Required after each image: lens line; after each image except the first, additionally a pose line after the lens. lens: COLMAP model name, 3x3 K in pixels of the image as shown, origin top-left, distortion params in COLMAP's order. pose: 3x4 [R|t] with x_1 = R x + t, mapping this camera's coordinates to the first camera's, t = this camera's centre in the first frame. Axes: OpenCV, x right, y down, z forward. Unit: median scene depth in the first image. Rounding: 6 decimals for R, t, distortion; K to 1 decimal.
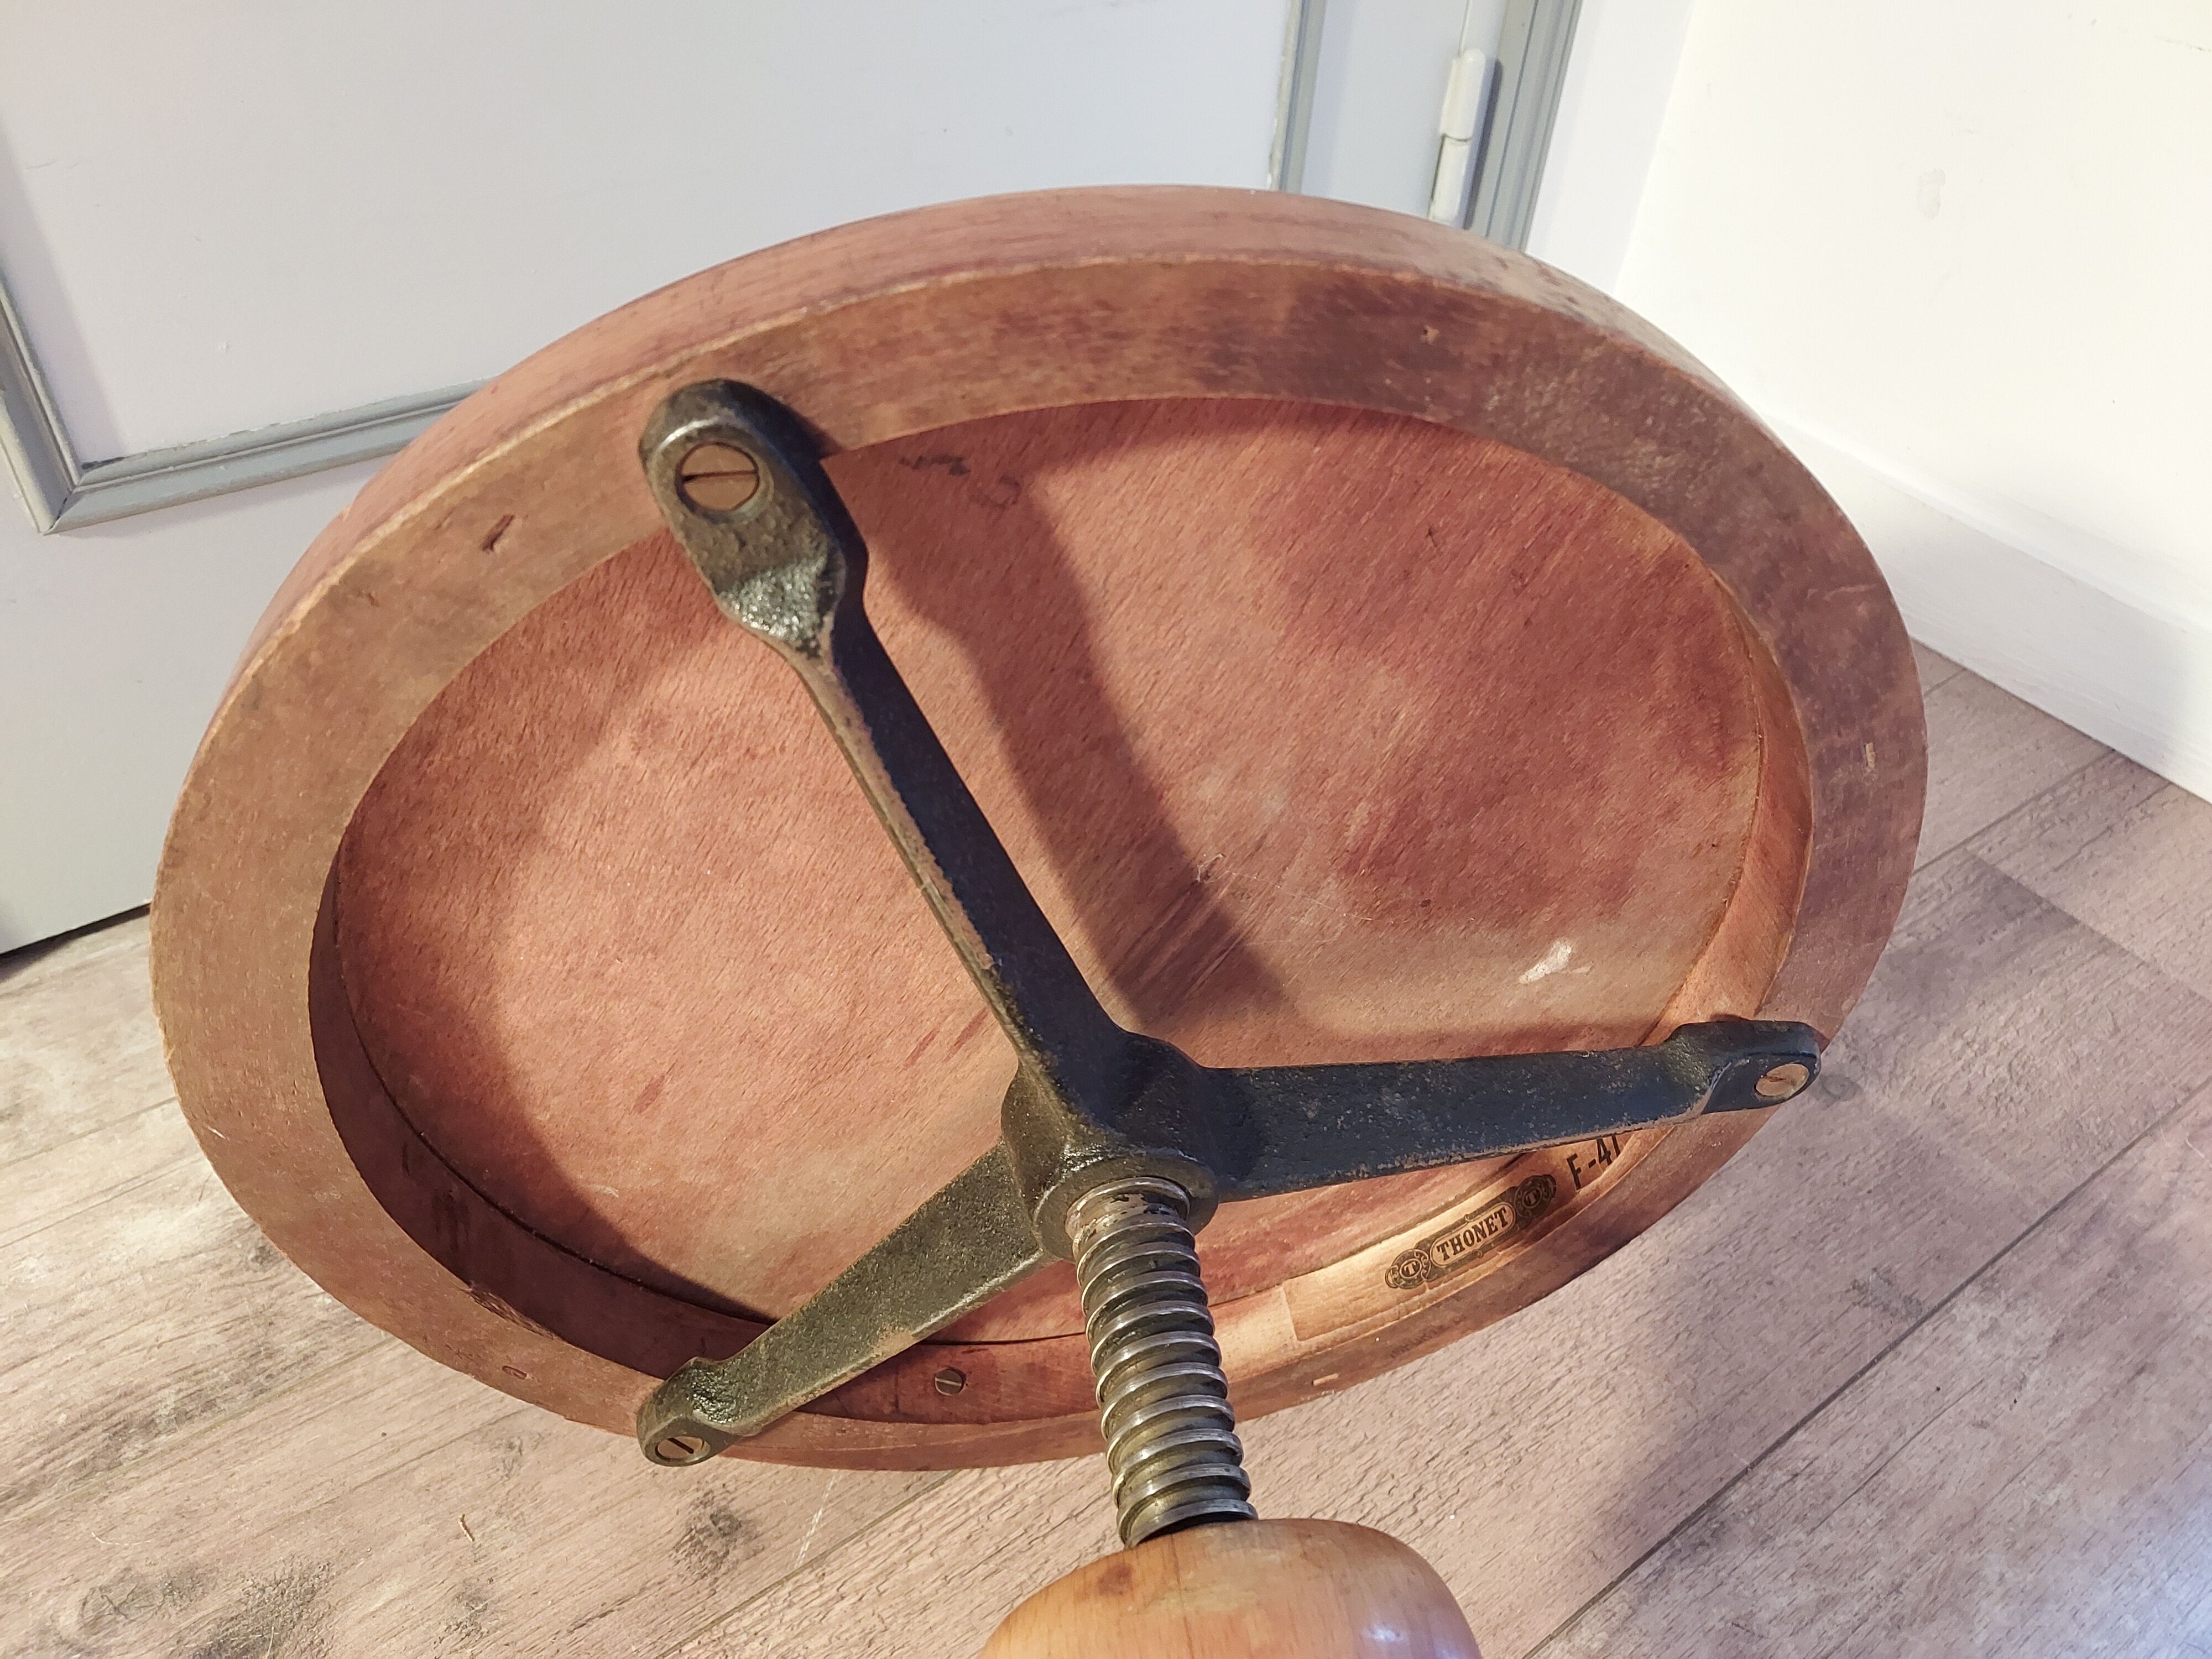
lens RADIAL K [[1634.6, 0, 1115.1], [0, 1634.6, 823.4], [0, 0, 1]] dist [0.031644, -0.014594]
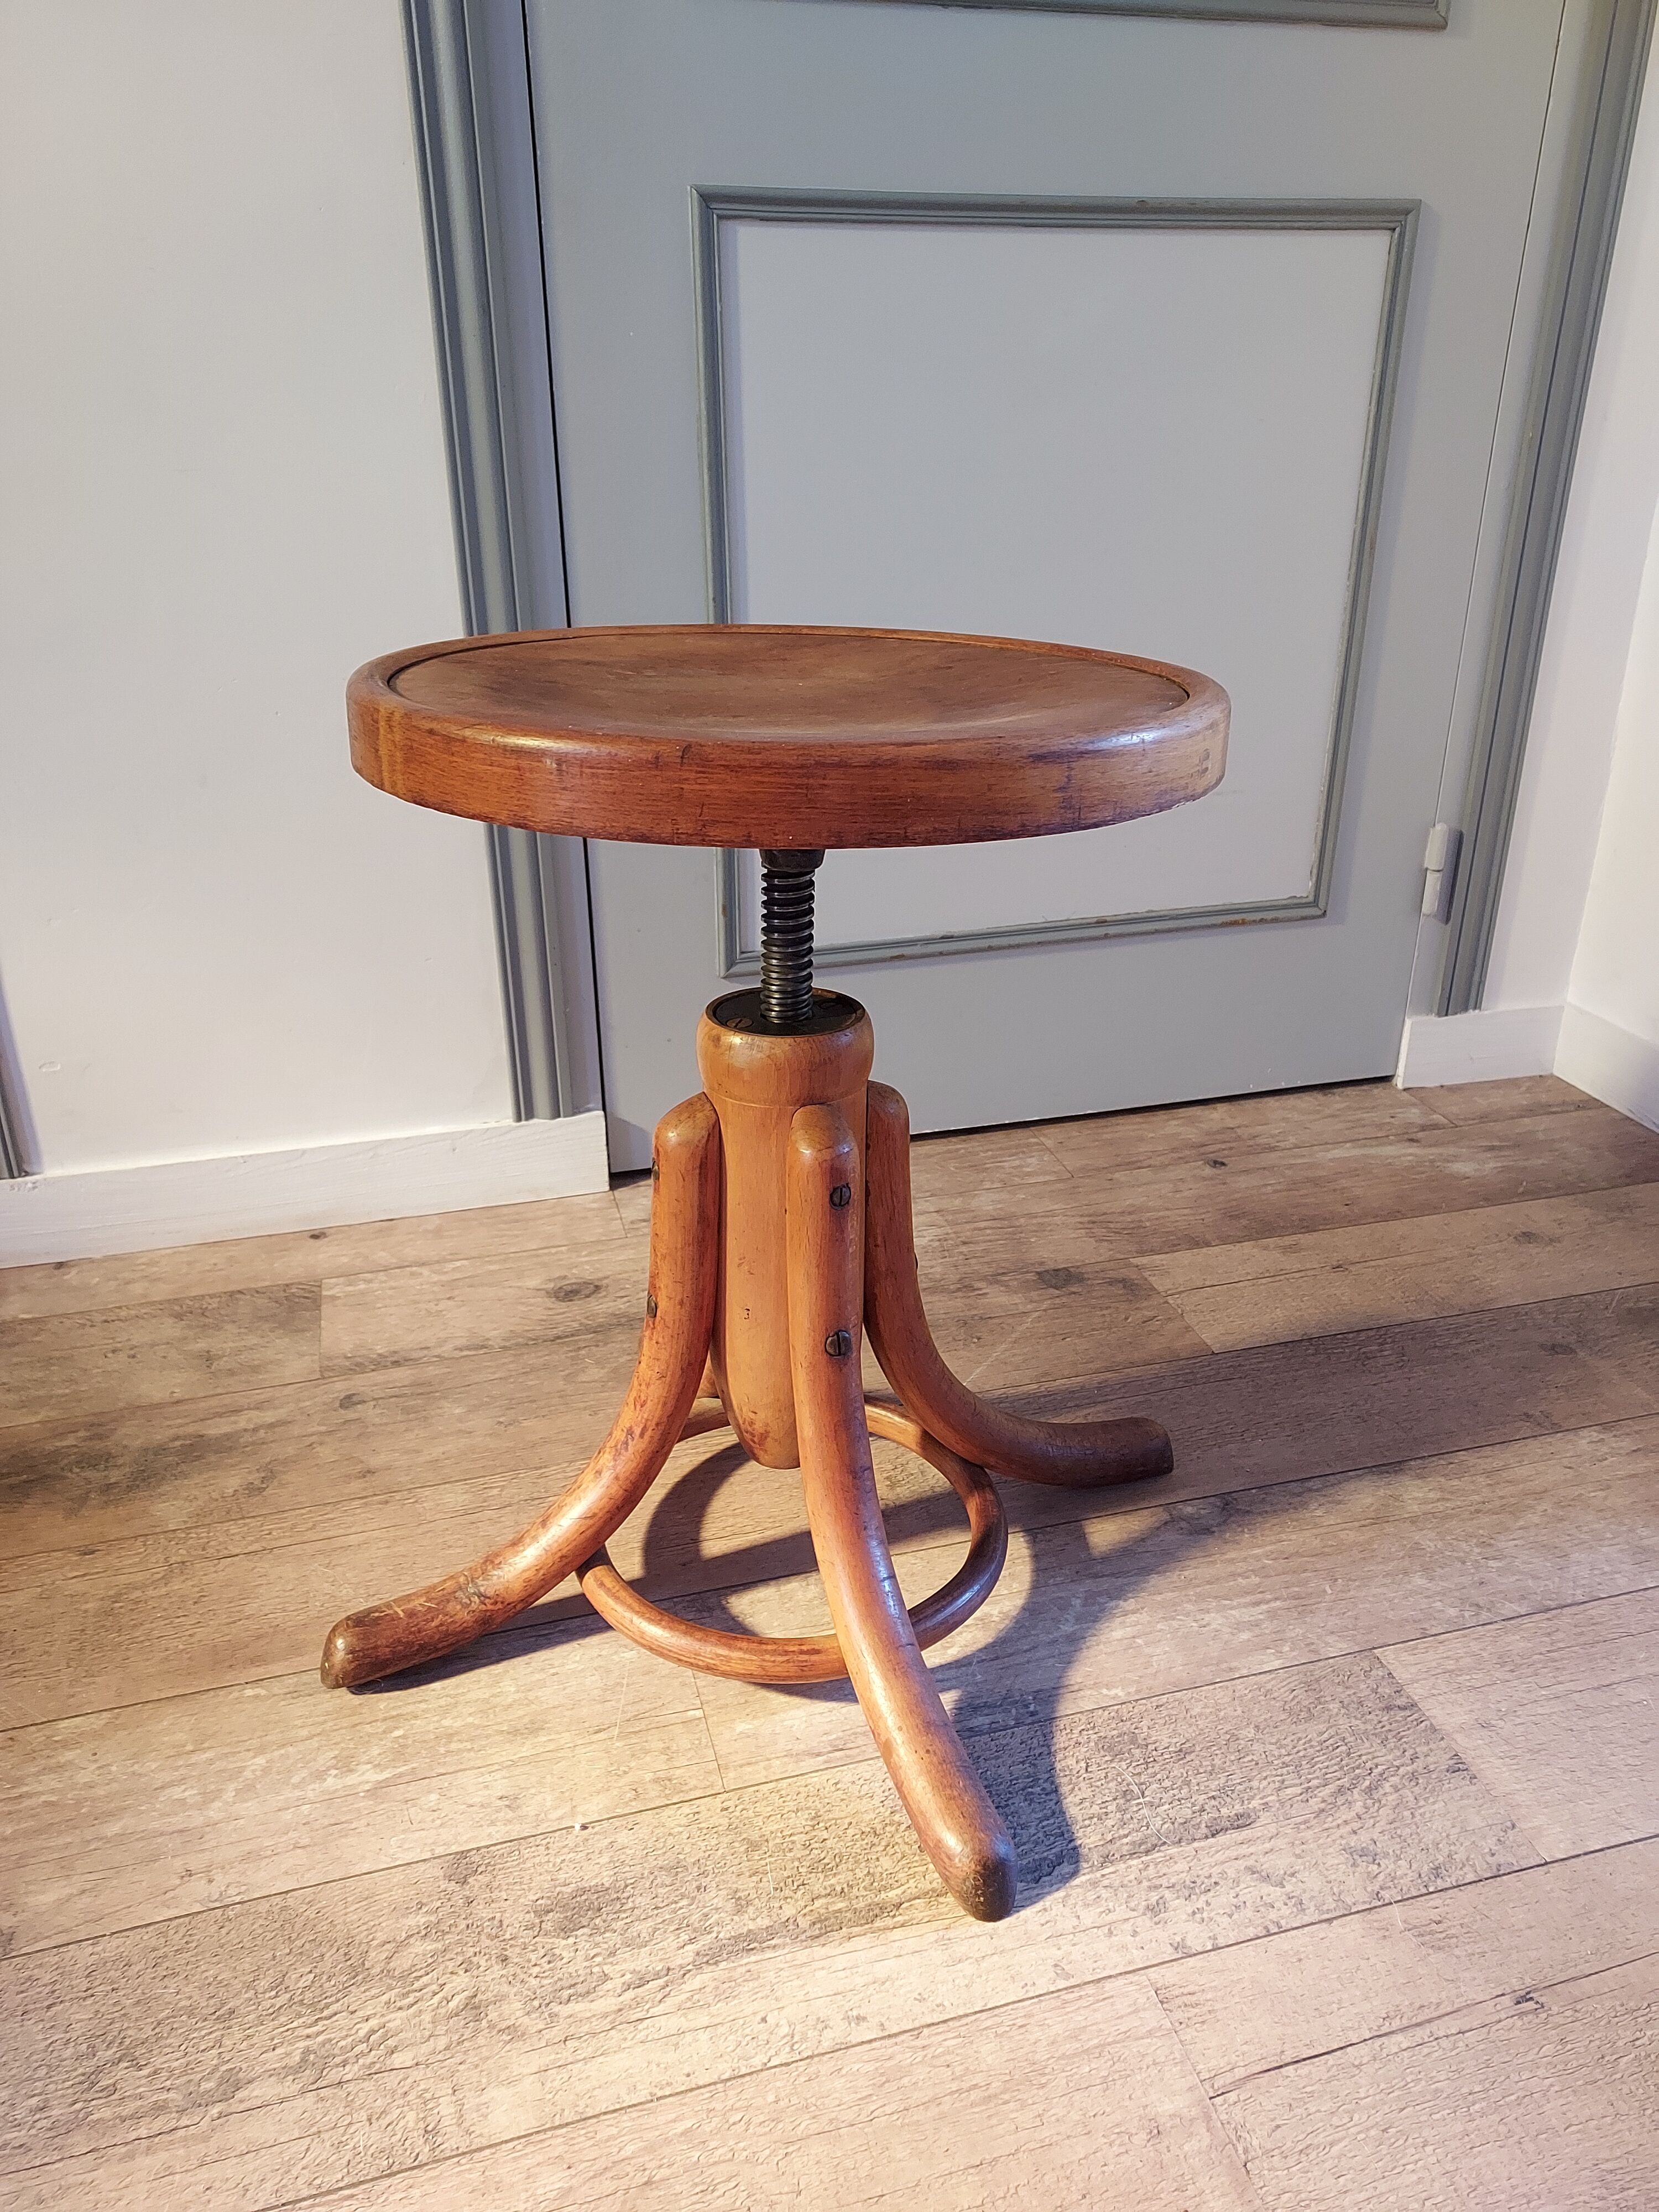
lens RADIAL K [[1634.6, 0, 818.8], [0, 1634.6, 1101.2], [0, 0, 1]] dist [0.031644, -0.014594]
pose [[0.934892, 0.083220, -0.345037, 0.315990], [-0.183798, 0.945142, -0.270047, 0.592169], [0.303635, 0.315882, 0.898902, -1.006133]]
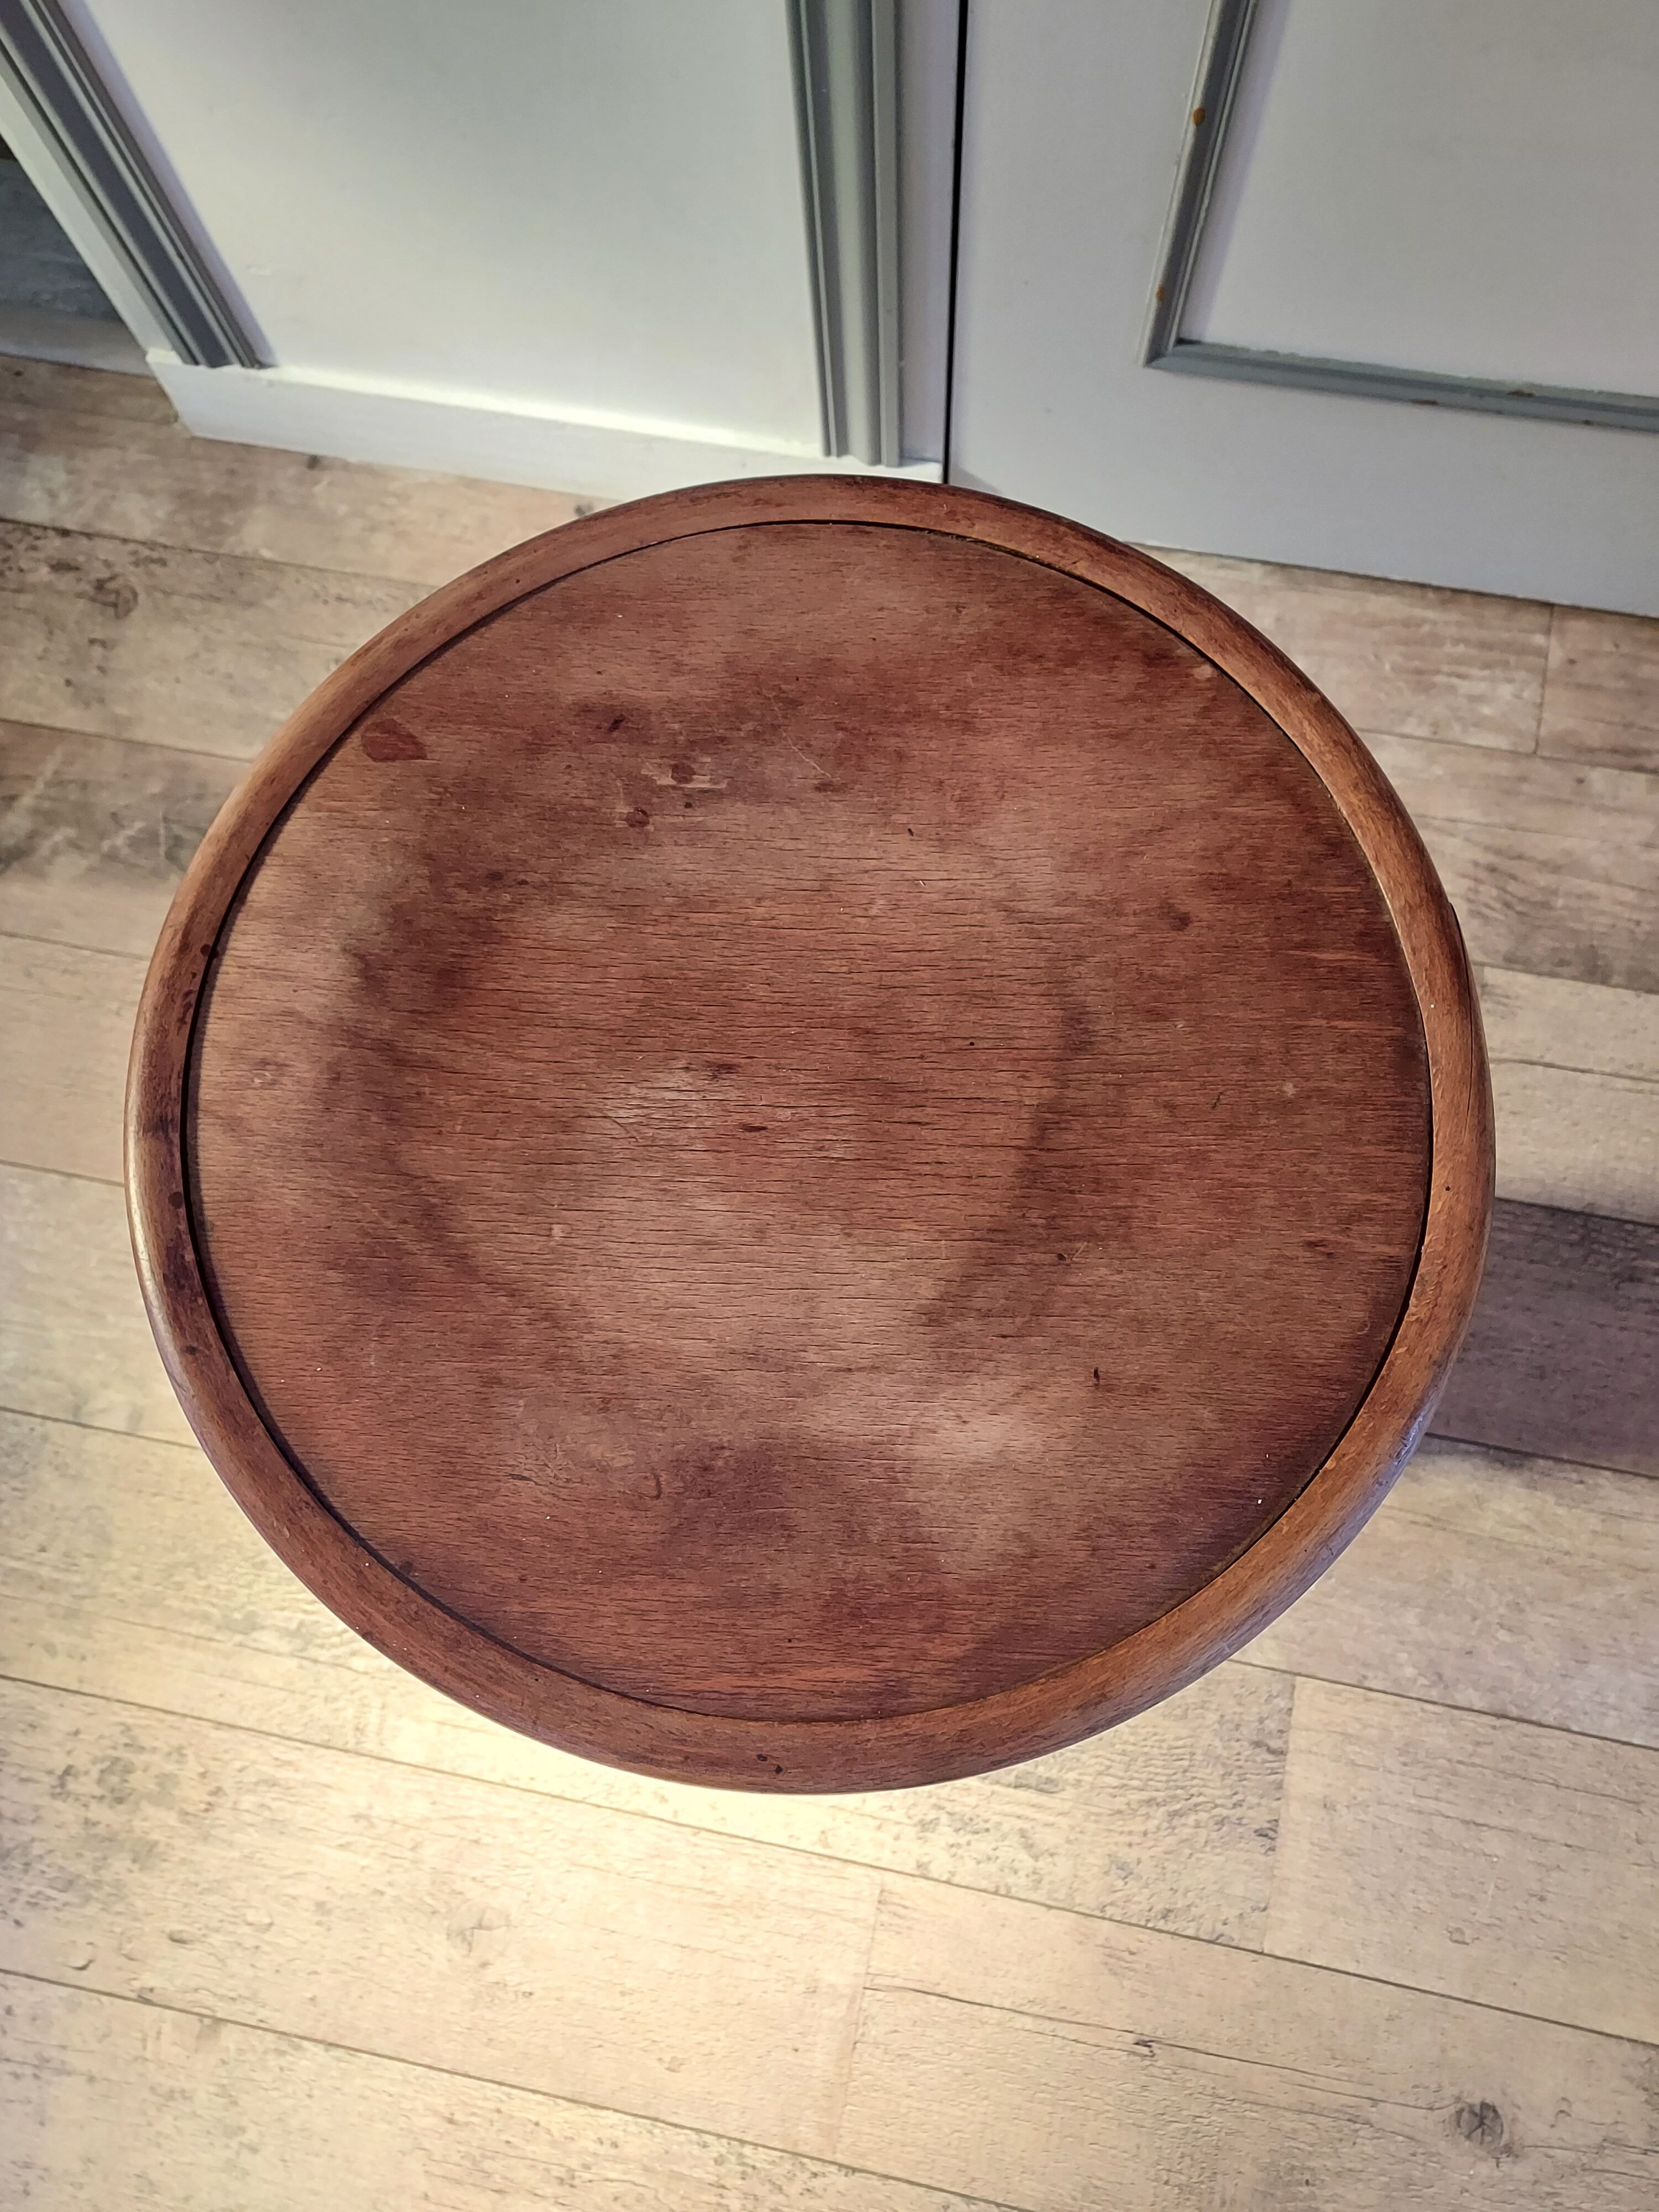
lens RADIAL K [[1634.6, 0, 822.6], [0, 1634.6, 1106.7], [0, 0, 1]] dist [0.031644, -0.014594]
pose [[0.677373, 0.686755, -0.263692, 0.053681], [-0.407332, 0.648632, 0.642929, -0.579769], [0.612574, -0.328093, 0.719103, -0.536133]]
